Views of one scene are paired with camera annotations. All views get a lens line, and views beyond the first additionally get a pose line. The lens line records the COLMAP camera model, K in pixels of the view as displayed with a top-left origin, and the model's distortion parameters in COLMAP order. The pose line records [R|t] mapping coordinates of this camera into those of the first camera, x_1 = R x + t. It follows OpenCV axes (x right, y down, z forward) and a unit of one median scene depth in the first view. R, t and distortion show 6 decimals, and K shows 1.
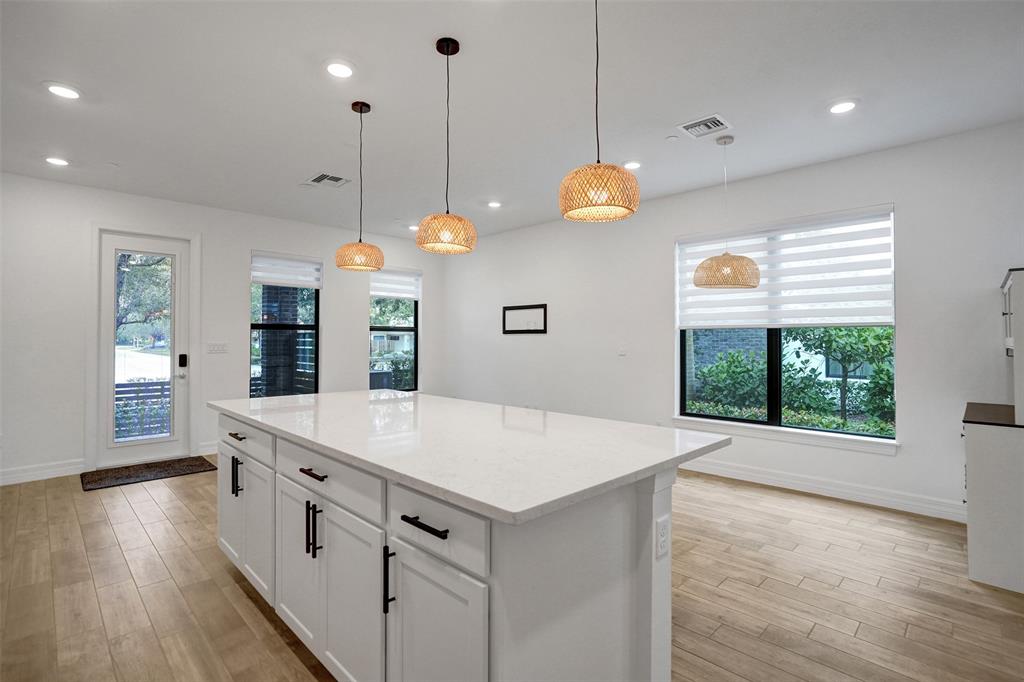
lens RADIAL K [[486.8, 0, 514.1], [0, 486.8, 332.6], [0, 0, 1]] dist [-0.050414, 0.028713]
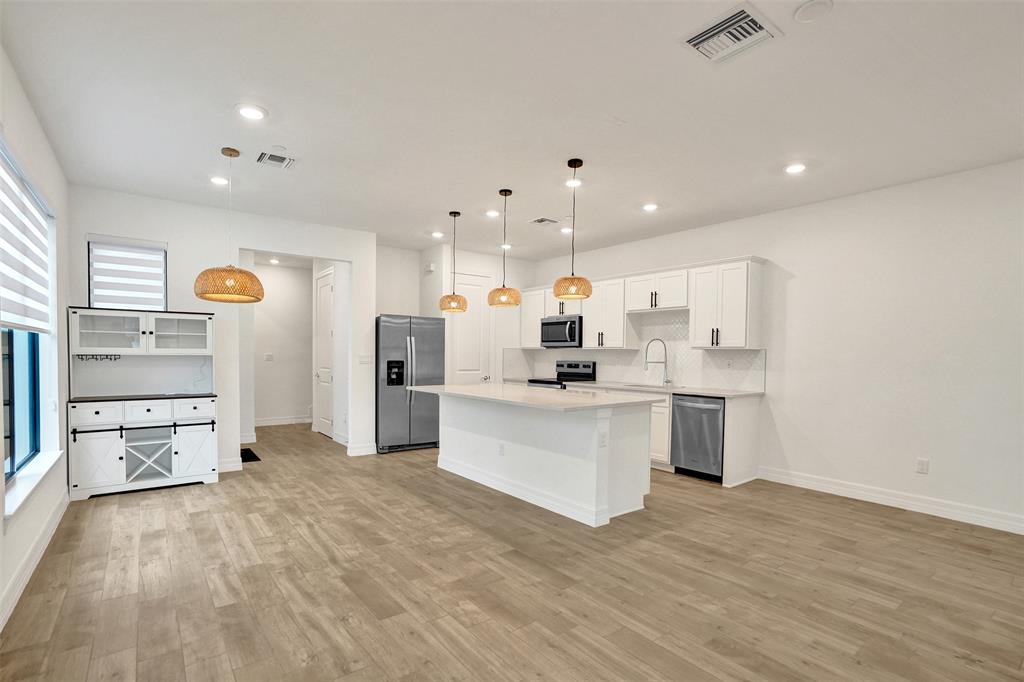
lens RADIAL K [[492.7, 0, 517.3], [0, 492.7, 365.7], [0, 0, 1]] dist [-0.055683, 0.034157]
pose [[-0.991525, -0.013981, 0.129164, -0.218176], [-0.012794, 0.999868, 0.010019, 0.022040], [-0.129287, 0.008282, -0.991573, 1.433179]]
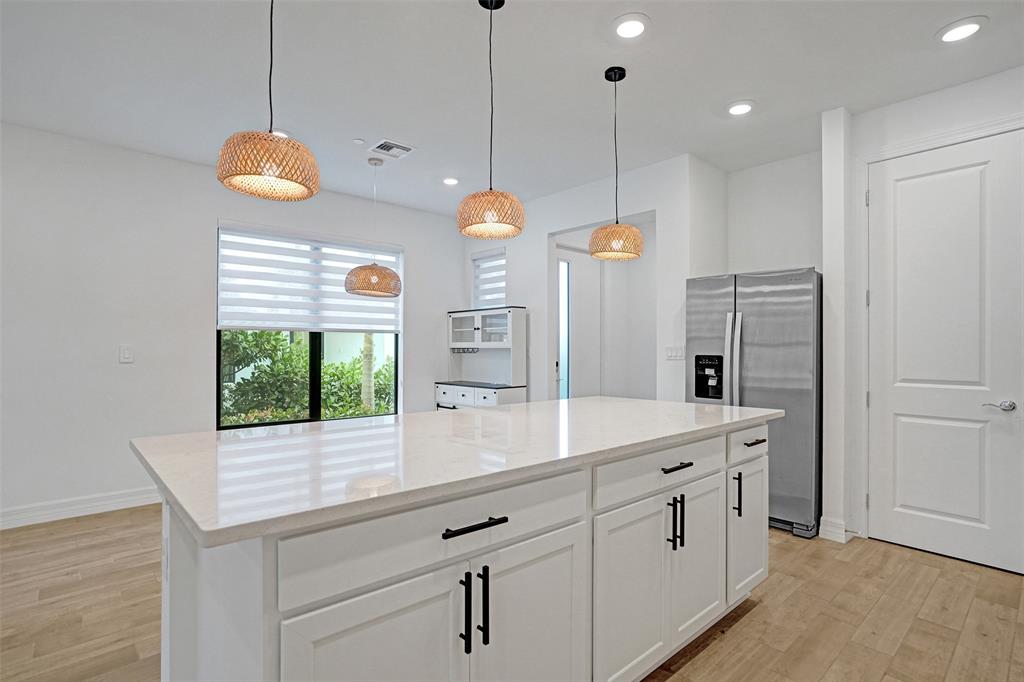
lens RADIAL K [[508.8, 0, 510.2], [0, 508.8, 344.9], [0, 0, 1]] dist [-0.038195, 0.022719]
pose [[0.056734, 0.008189, 0.998356, -0.525698], [-0.014907, 0.999862, -0.007354, 0.020266], [-0.998278, -0.014465, 0.056848, 0.455475]]
